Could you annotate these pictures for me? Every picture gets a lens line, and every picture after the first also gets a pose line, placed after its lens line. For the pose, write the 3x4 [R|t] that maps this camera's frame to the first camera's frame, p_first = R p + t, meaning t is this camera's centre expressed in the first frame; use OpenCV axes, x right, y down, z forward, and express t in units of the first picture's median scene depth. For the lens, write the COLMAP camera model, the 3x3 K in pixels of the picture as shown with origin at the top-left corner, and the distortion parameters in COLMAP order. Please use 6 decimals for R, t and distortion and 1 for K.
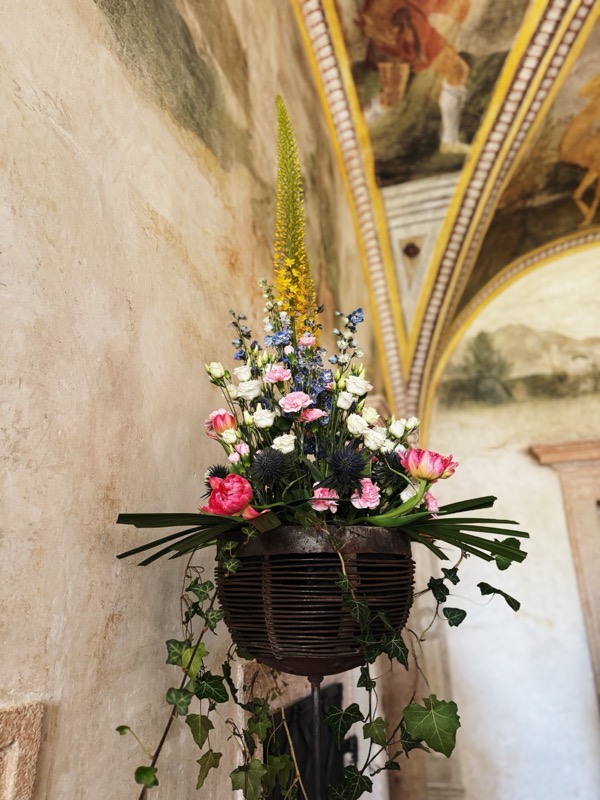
lens RADIAL K [[558.9, 0, 300.0], [0, 558.9, 400.0], [0, 0, 1]] dist [-0.001874, -0.008181]
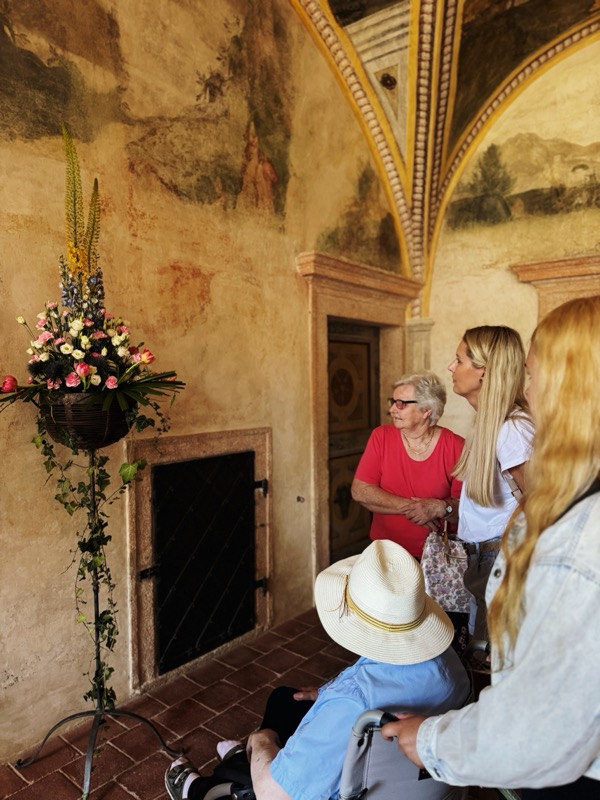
lens RADIAL K [[558.9, 0, 300.0], [0, 558.9, 400.0], [0, 0, 1]] dist [-0.001874, -0.008181]
pose [[0.947023, 0.012284, -0.320930, 0.358789], [0.106608, 0.930586, 0.350206, -0.093196], [0.302954, -0.365867, 0.879977, -0.159491]]
